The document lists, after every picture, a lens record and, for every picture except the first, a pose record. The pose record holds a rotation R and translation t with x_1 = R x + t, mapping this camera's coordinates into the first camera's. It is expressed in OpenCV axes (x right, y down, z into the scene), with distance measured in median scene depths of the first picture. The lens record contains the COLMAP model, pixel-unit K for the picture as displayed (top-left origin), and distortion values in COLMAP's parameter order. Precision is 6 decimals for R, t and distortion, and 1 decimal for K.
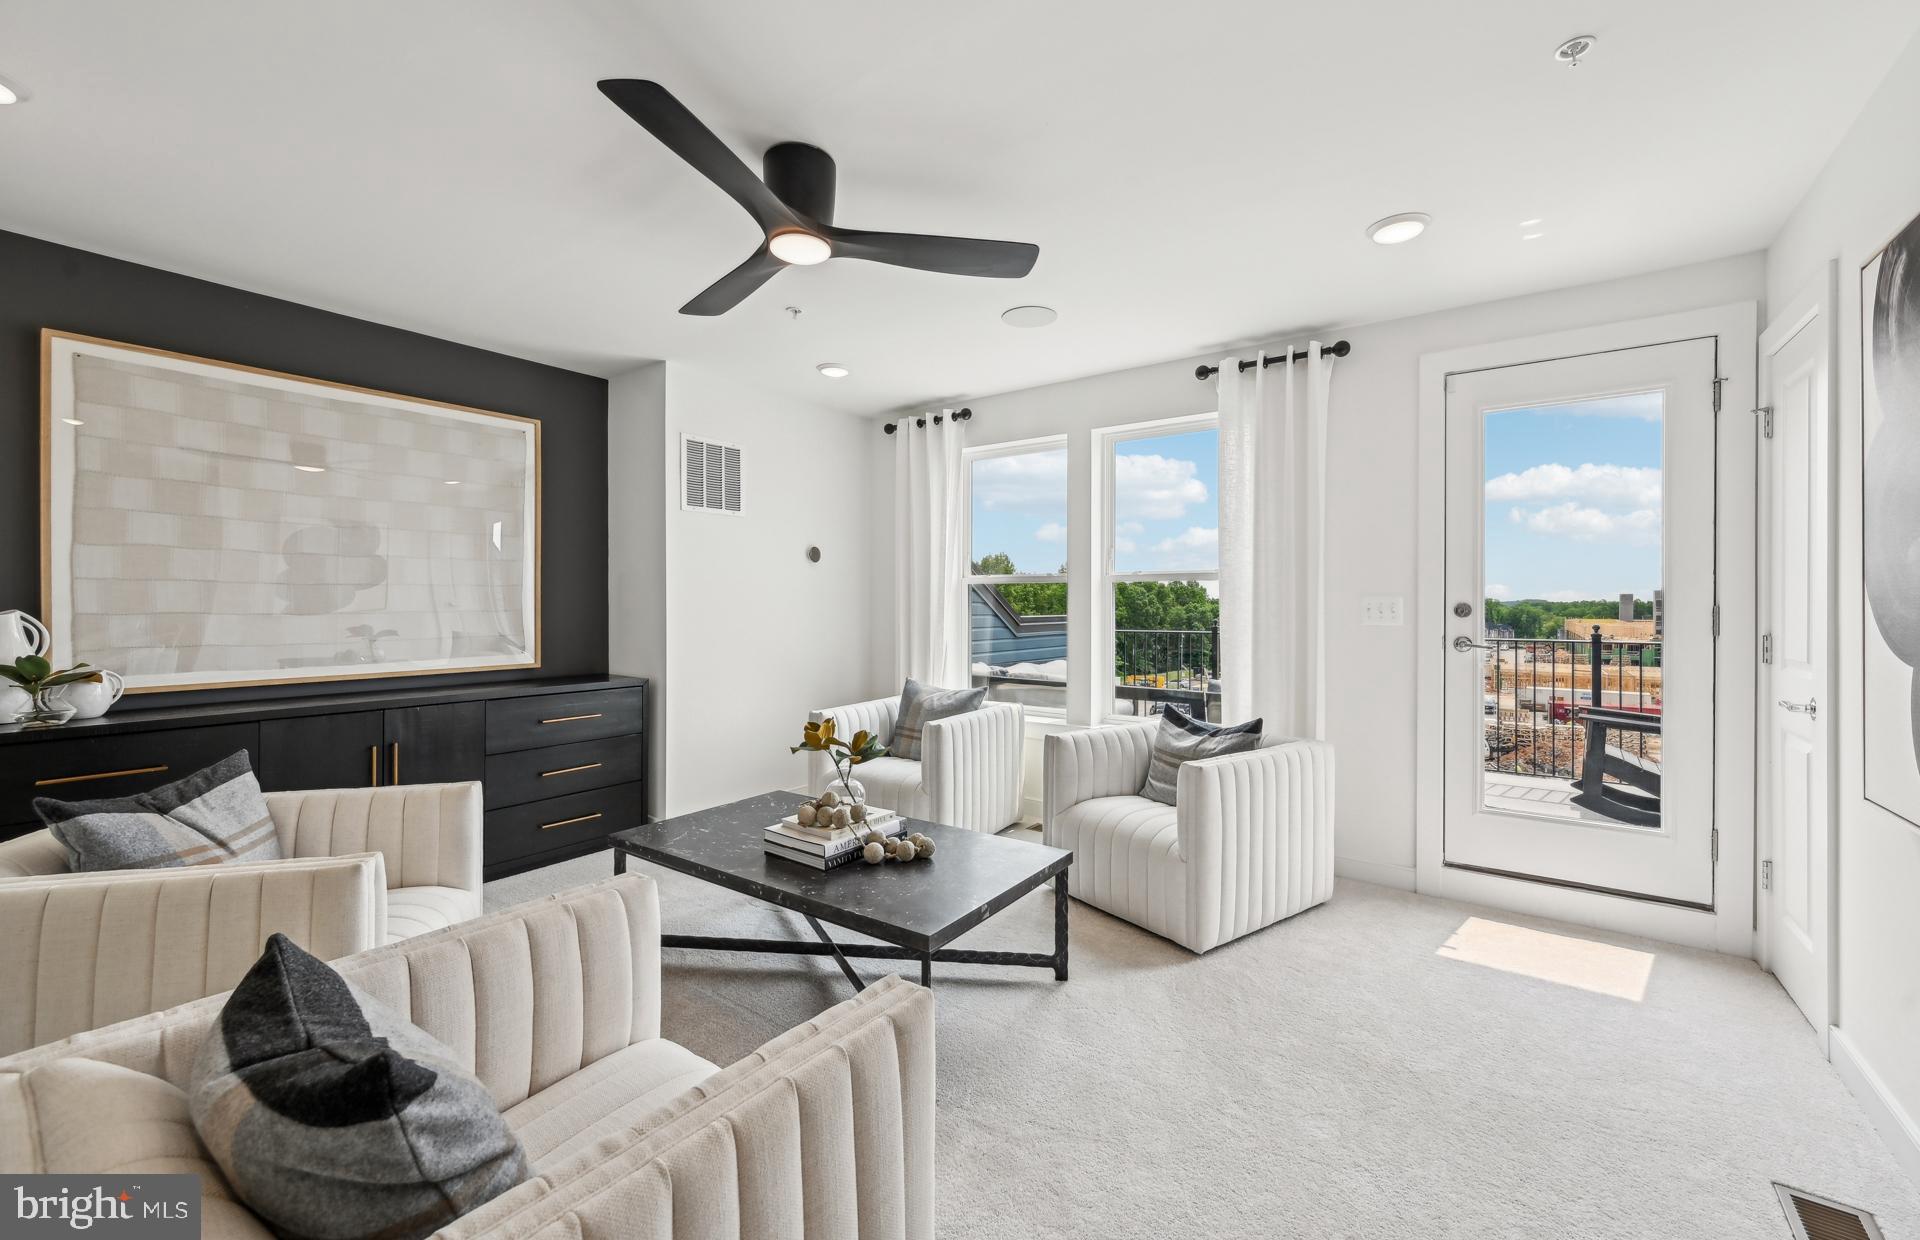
lens RADIAL K [[762.7, 0, 970.8], [0, 762.7, 612.9], [0, 0, 1]] dist [0.001242, -0.000097]
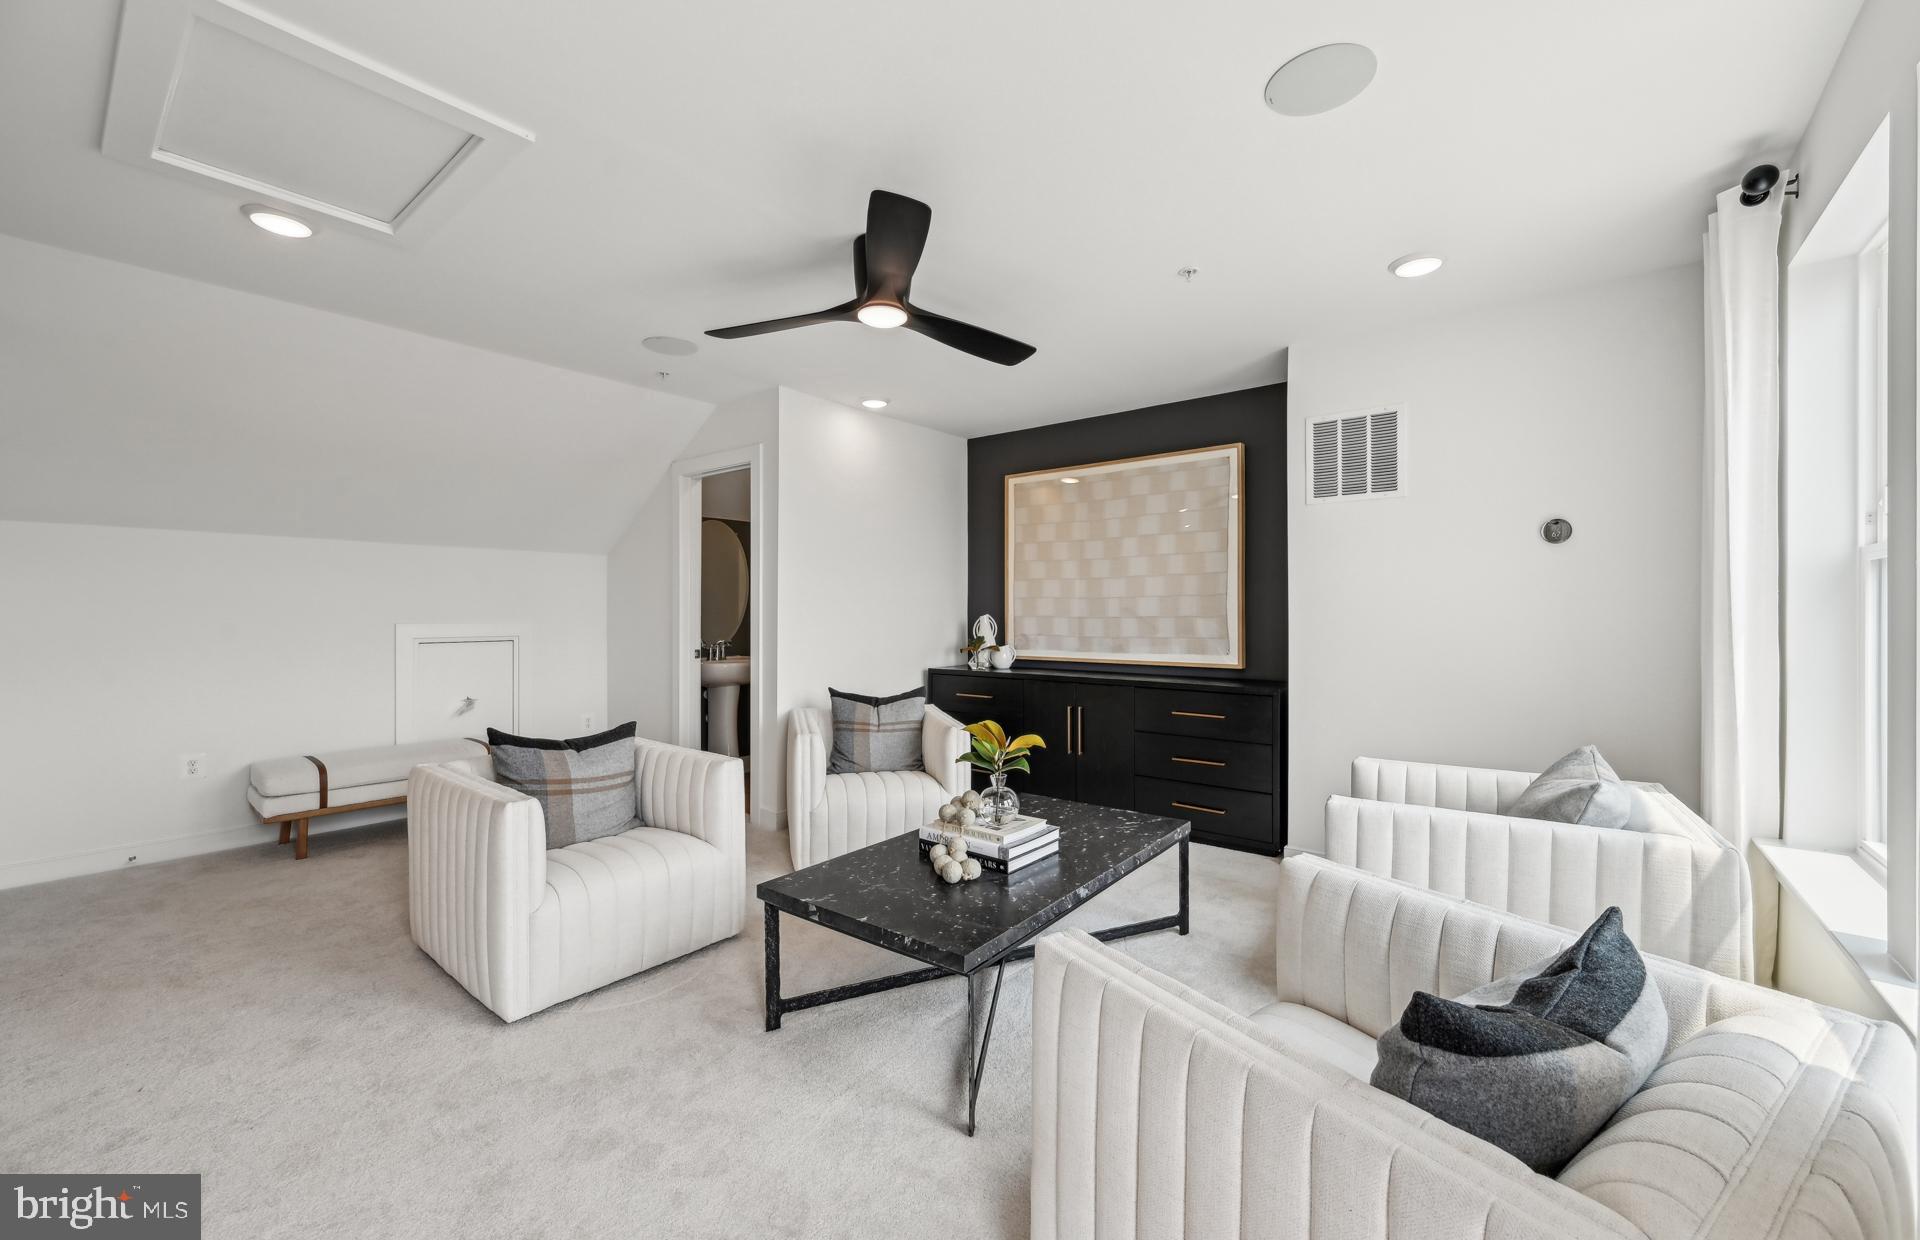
lens RADIAL K [[762.7, 0, 970.8], [0, 762.7, 612.9], [0, 0, 1]] dist [0.001242, -0.000097]
pose [[-0.050084, -0.000248, -0.998745, 0.547632], [-0.011376, 0.999935, 0.000323, -0.004493], [0.998680, 0.011378, -0.050083, 0.675064]]
